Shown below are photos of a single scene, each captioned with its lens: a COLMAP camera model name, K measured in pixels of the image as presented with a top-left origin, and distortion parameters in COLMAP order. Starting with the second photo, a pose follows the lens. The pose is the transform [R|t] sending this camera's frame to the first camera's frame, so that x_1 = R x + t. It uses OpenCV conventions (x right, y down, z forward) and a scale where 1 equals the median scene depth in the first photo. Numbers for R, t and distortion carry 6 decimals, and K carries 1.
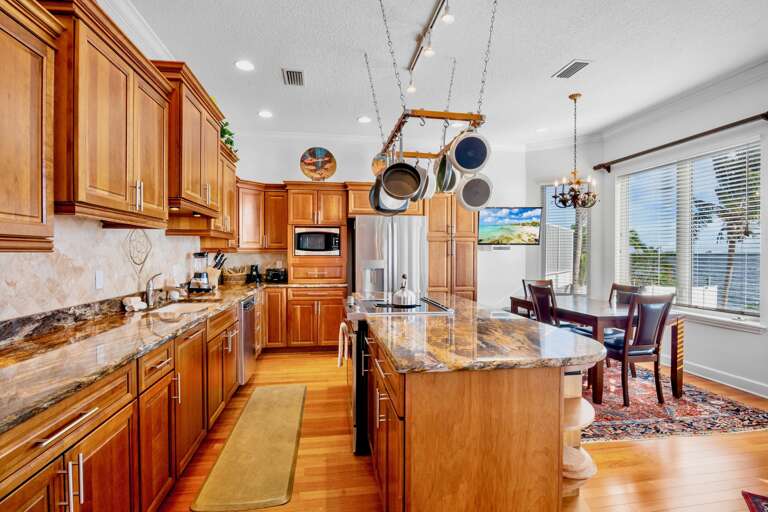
lens RADIAL K [[378.2, 0, 384.0], [0, 378.2, 256.0], [0, 0, 1]] dist [-0.019217, 0.000133]
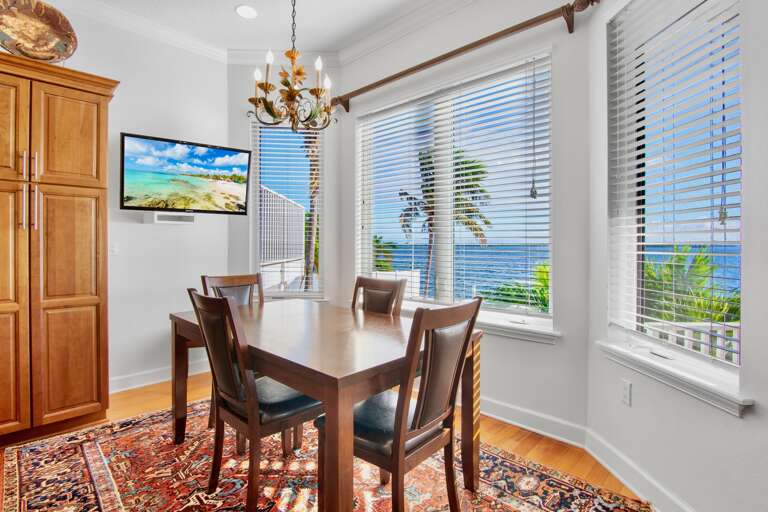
lens RADIAL K [[378.4, 0, 386.2], [0, 378.4, 246.3], [0, 0, 1]] dist [-0.021537, -0.000511]
pose [[0.785092, -0.000125, 0.619380, 0.231110], [0.000689, 1.000000, -0.000671, 0.021709], [-0.619379, 0.000953, 0.785091, 0.419371]]
